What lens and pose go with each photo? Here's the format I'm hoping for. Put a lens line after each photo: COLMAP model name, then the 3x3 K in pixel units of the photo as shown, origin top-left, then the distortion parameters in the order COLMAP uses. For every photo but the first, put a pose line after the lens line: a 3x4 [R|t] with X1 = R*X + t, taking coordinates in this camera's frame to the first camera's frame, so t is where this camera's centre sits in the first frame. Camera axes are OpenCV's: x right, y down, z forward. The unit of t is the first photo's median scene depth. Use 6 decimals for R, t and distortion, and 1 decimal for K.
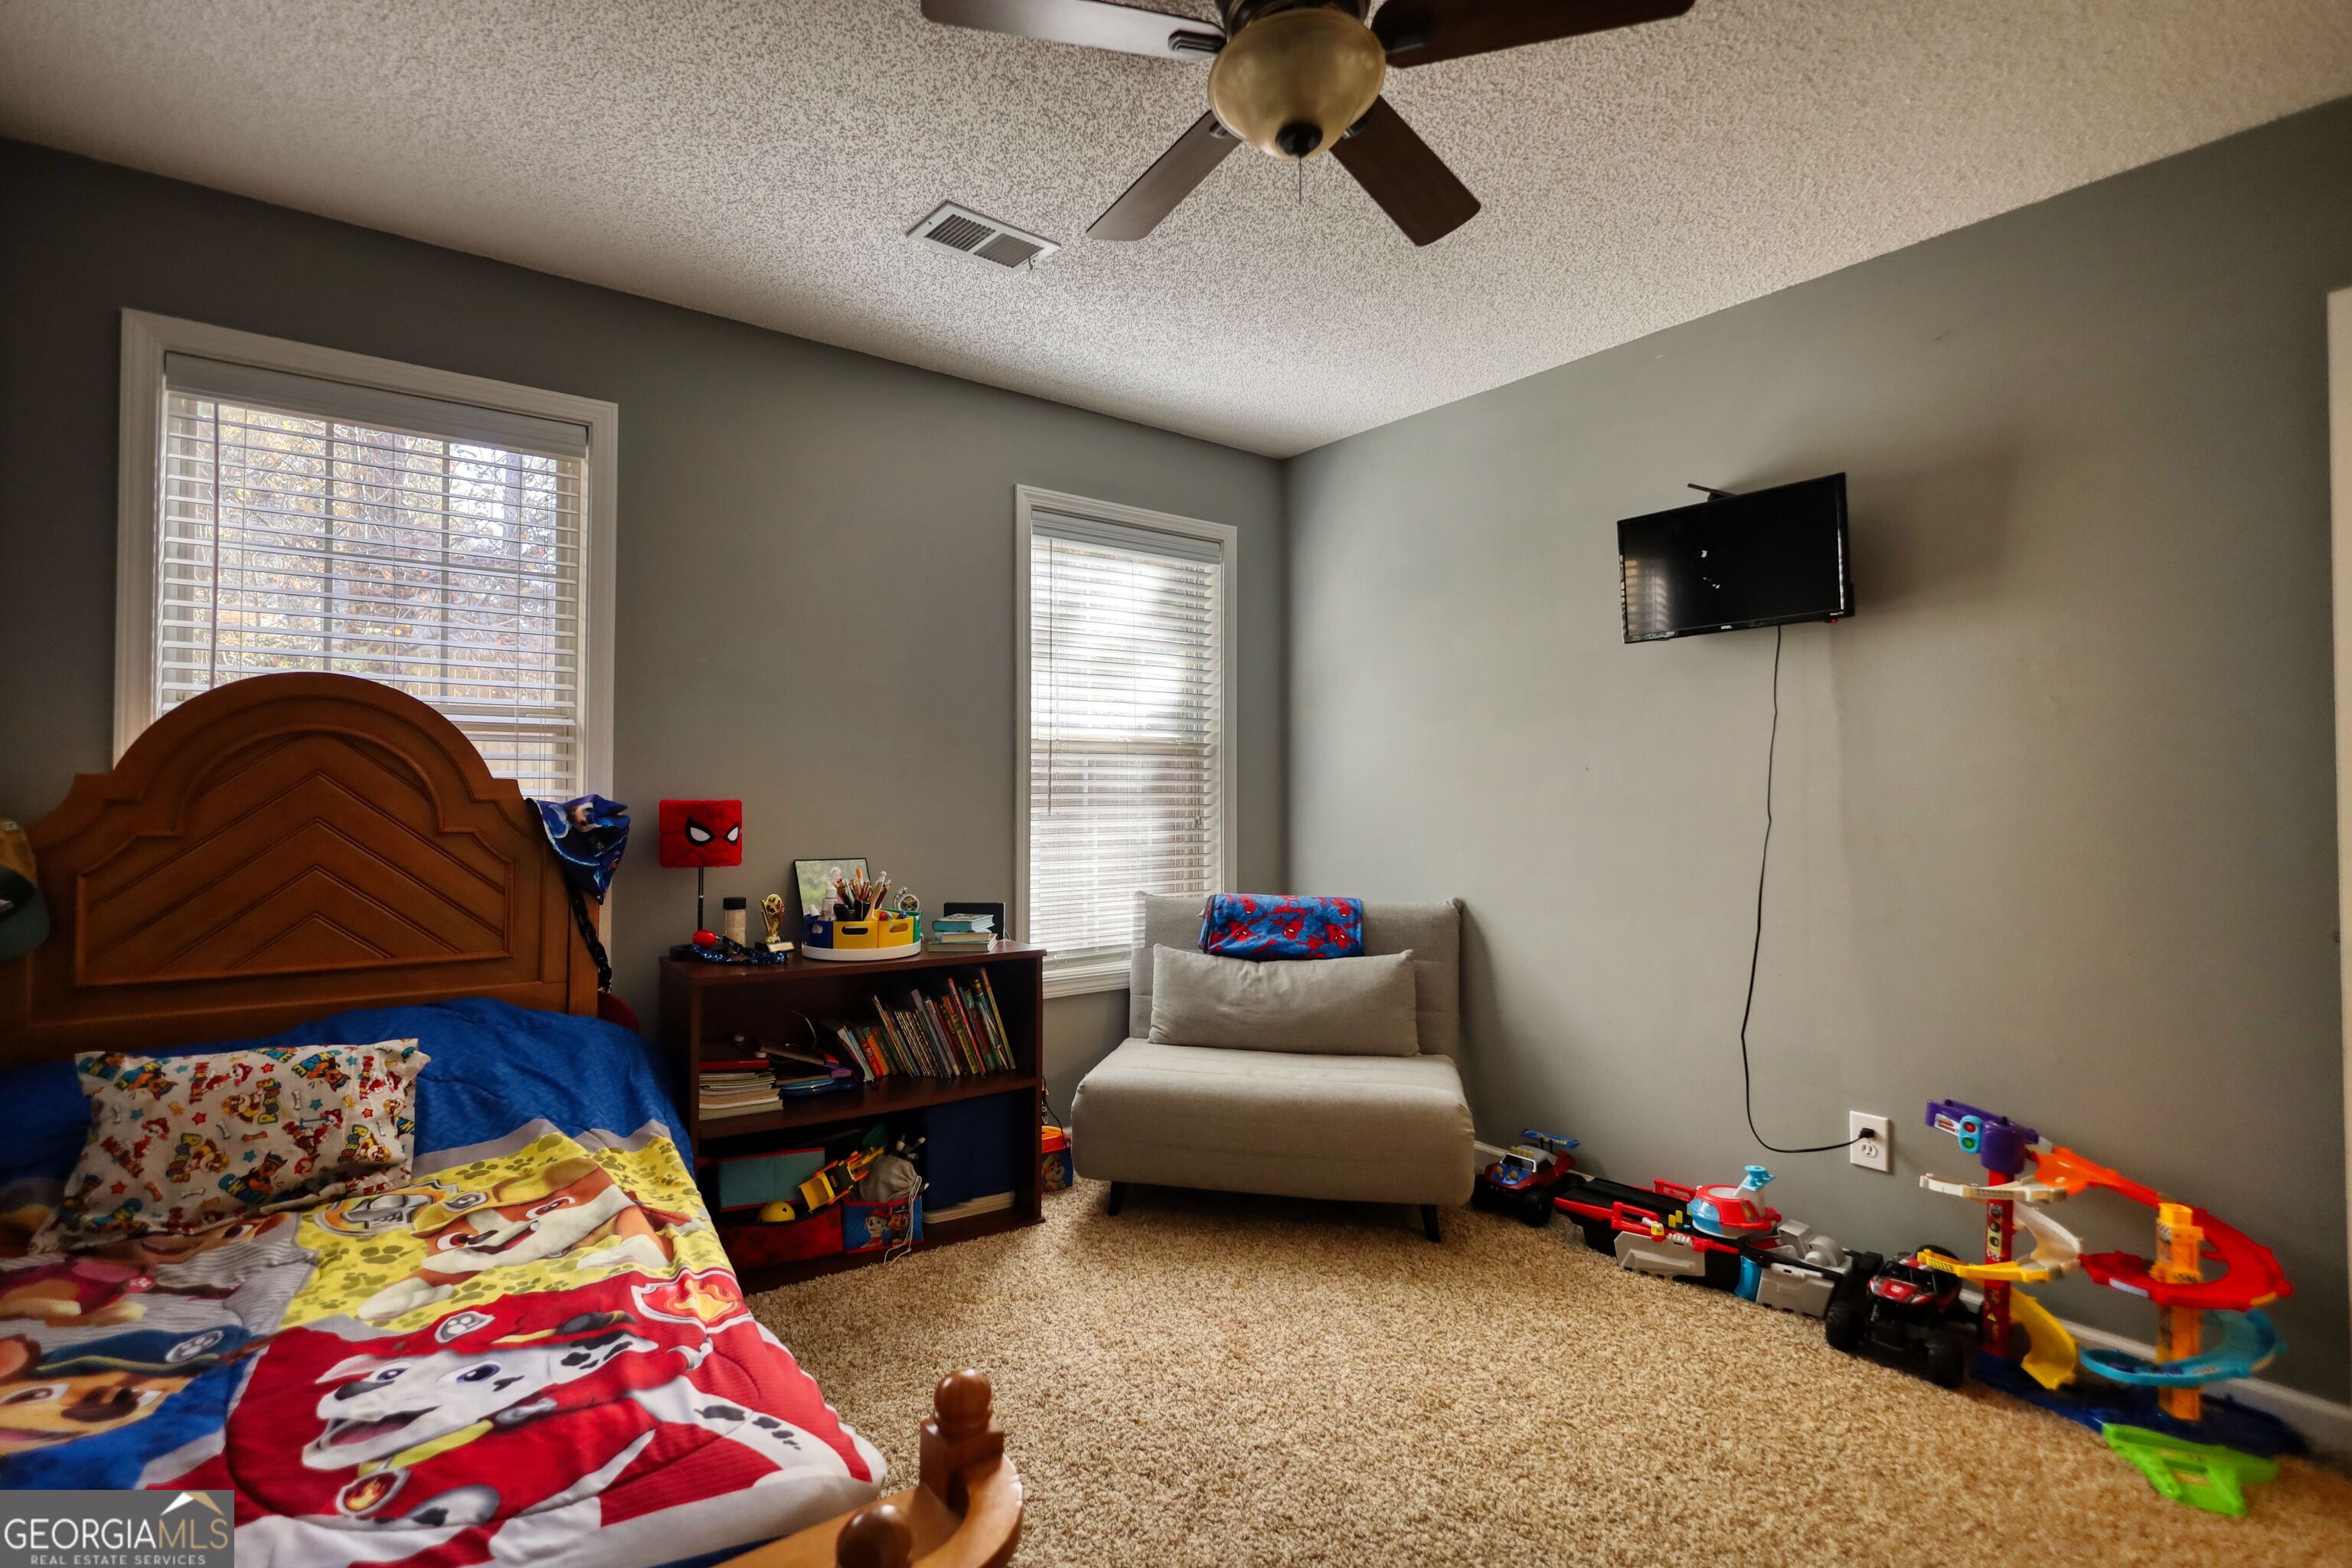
lens RADIAL K [[1122.9, 0, 1183.3], [0, 1122.9, 790.0], [0, 0, 1]] dist [0.003126, 0.000906]
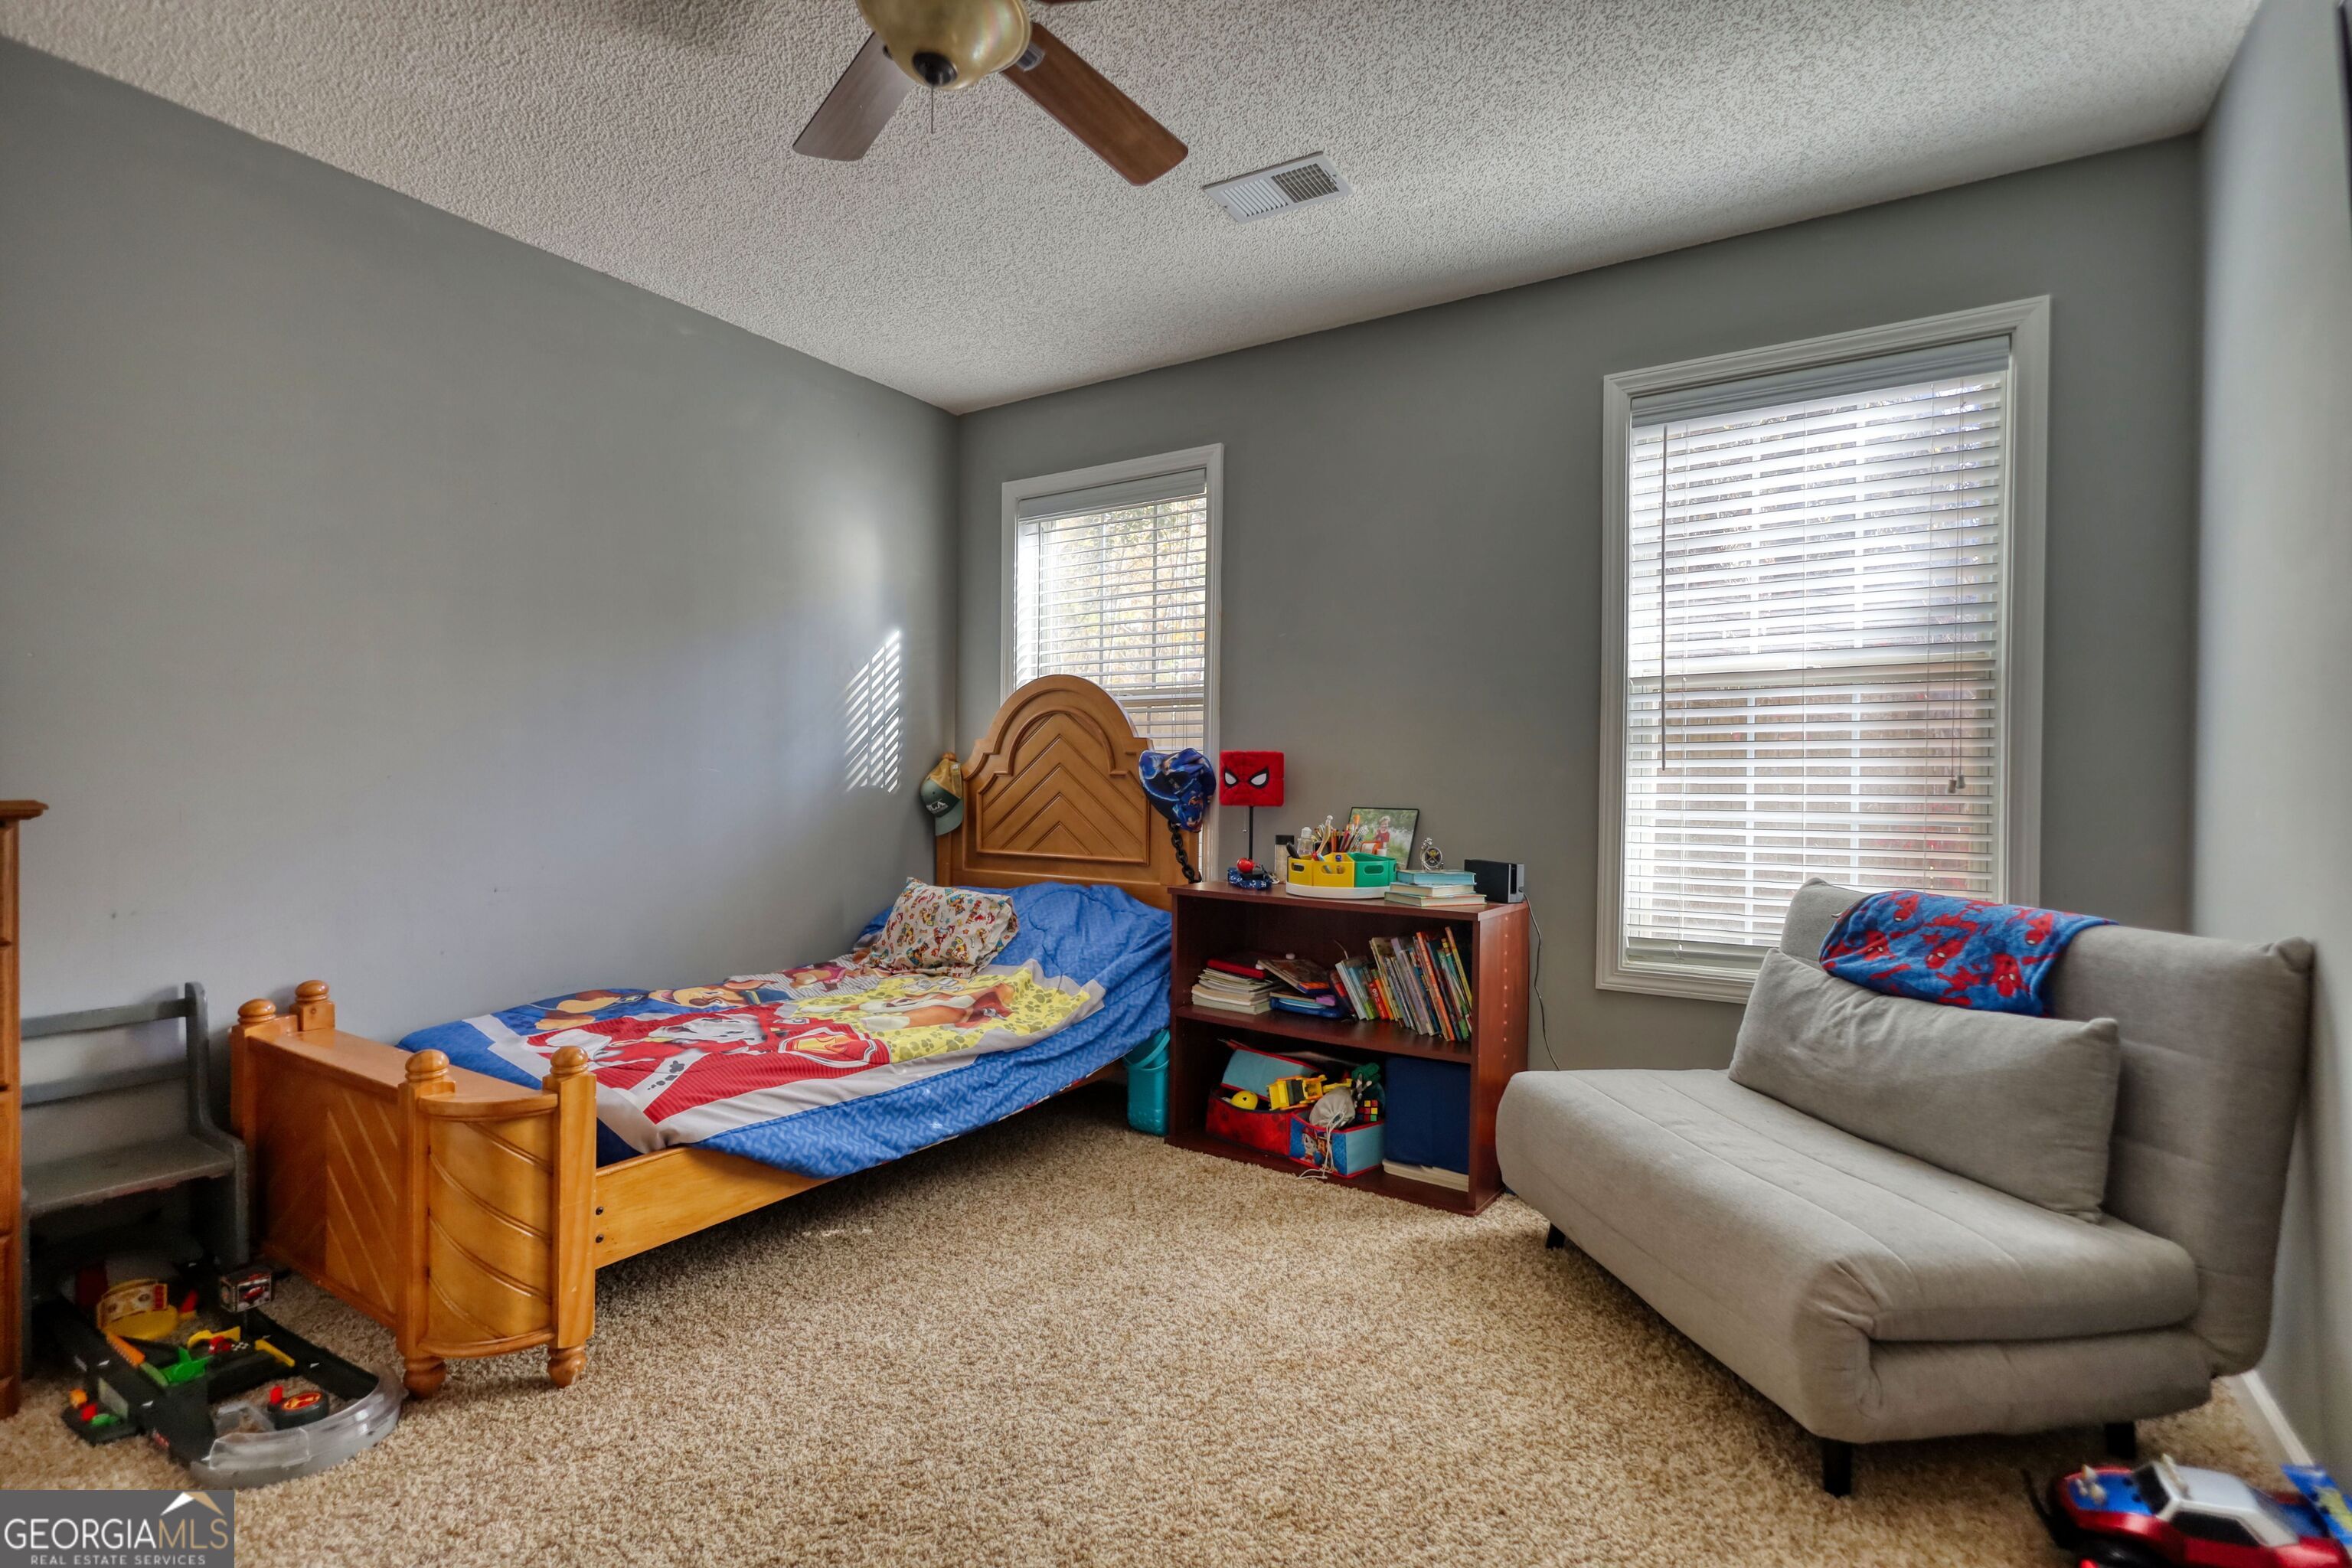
lens RADIAL K [[1125.0, 0, 1154.1], [0, 1125.0, 795.3], [0, 0, 1]] dist [0.004577, -0.000502]
pose [[0.324210, 0.012929, -0.945897, 0.674469], [-0.003178, 0.999916, 0.012578, 0.040765], [0.945980, -0.001072, 0.324224, 0.499141]]
